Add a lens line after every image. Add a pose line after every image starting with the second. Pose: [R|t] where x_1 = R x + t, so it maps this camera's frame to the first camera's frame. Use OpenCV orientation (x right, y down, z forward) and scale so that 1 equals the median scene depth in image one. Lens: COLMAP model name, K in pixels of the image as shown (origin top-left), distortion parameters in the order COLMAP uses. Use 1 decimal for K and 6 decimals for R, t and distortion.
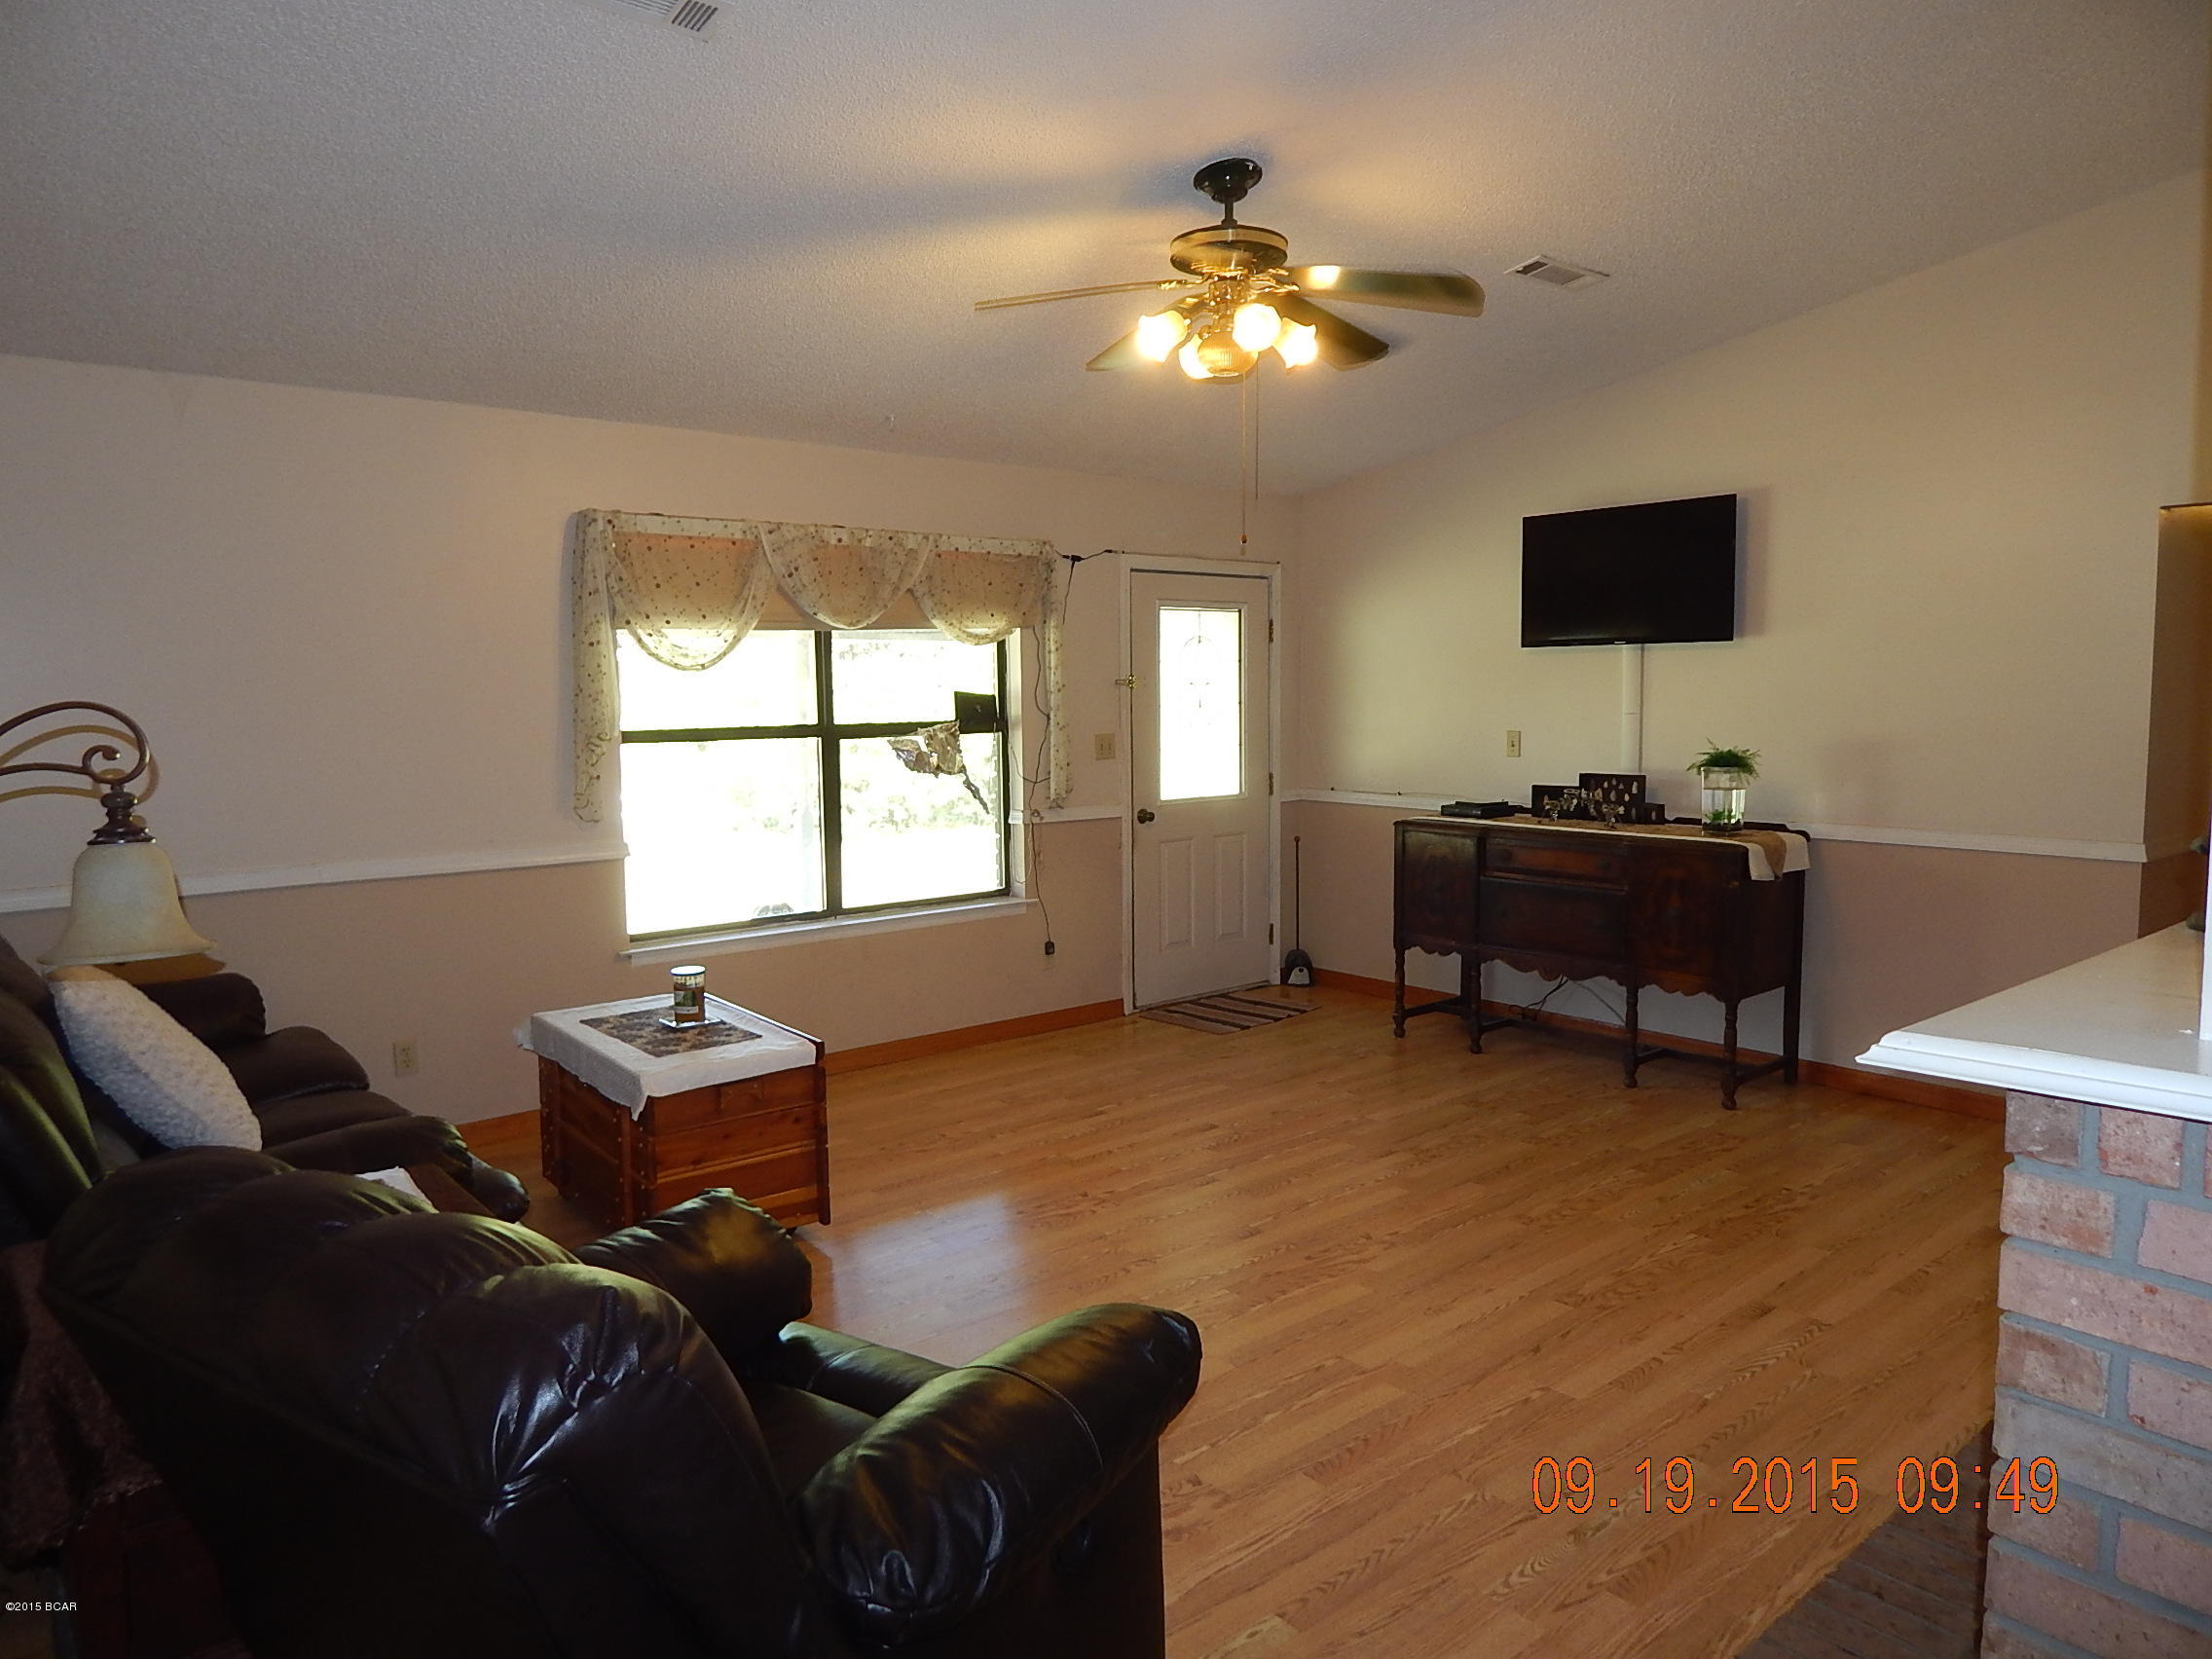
lens RADIAL K [[1462.7, 0, 1139.0], [0, 1462.7, 838.0], [0, 0, 1]] dist [0.014105, -0.015628]
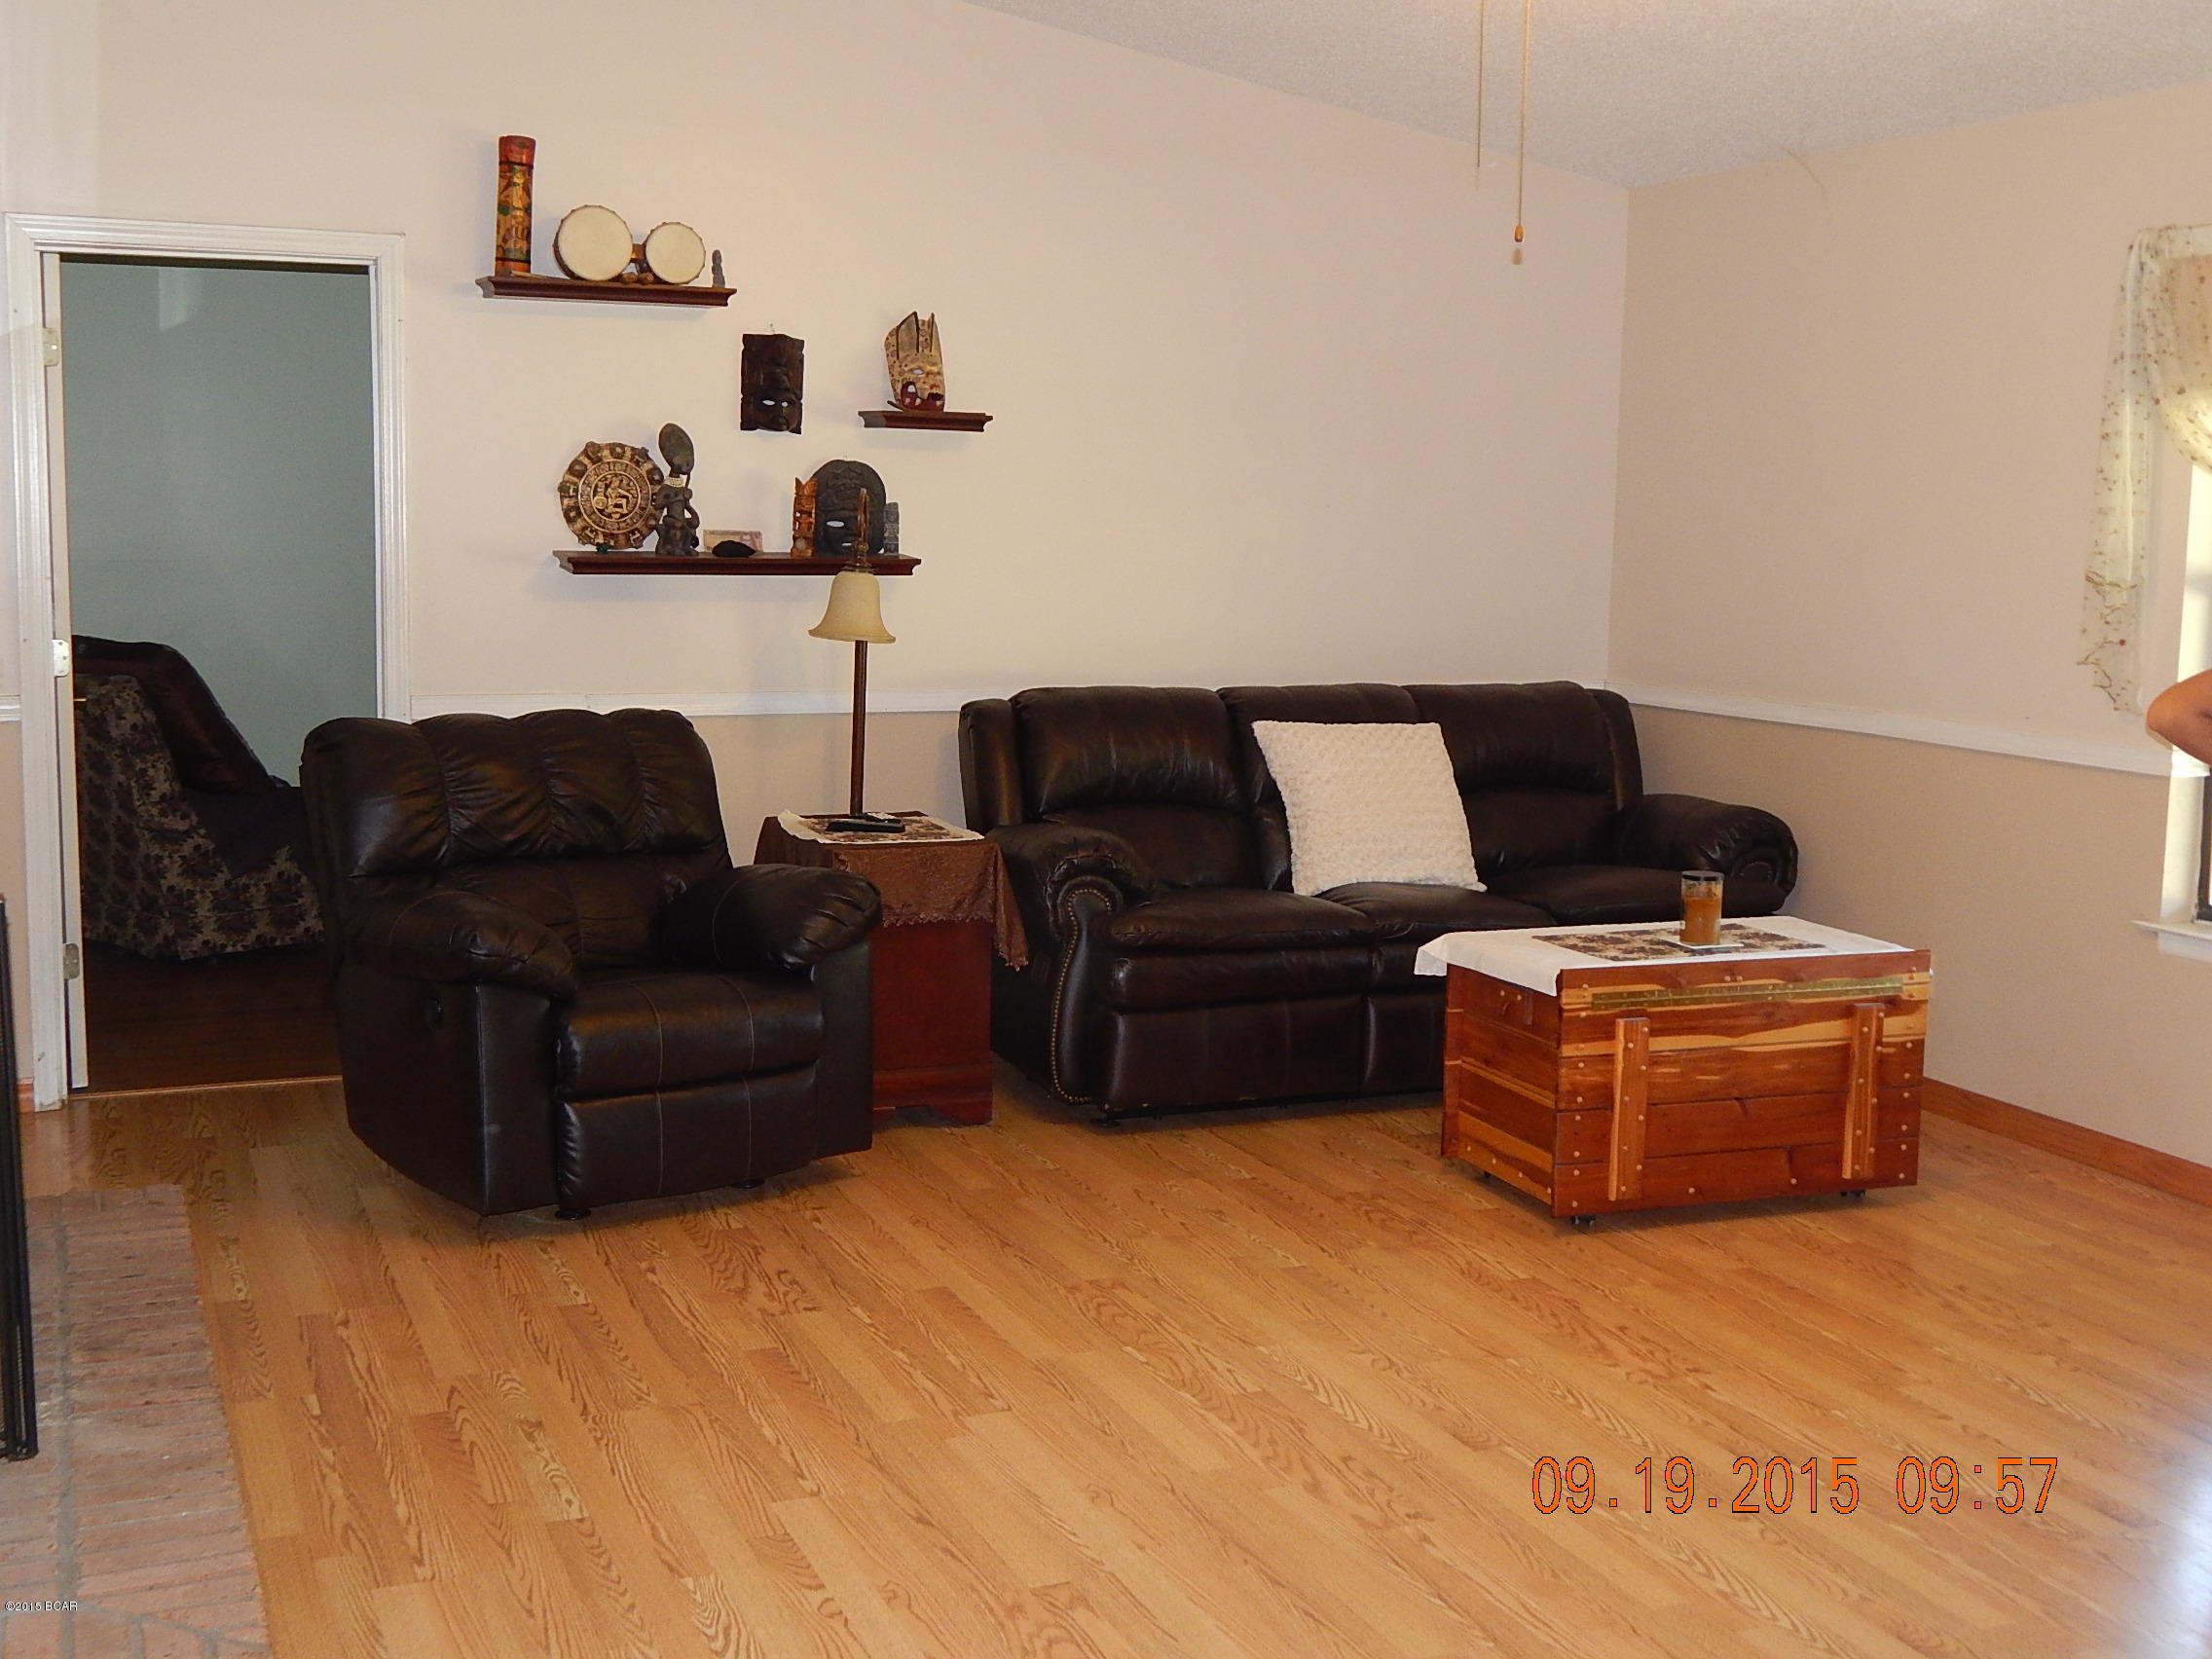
lens RADIAL K [[2450.4, 0, 1072.3], [0, 2450.4, 823.0], [0, 0, 1]] dist [-0.005939, 0.000000]
pose [[-0.323256, 0.124393, -0.938100, 0.781916], [-0.117422, 0.978389, 0.170198, -0.090623], [0.938998, 0.165171, -0.301664, 0.855619]]
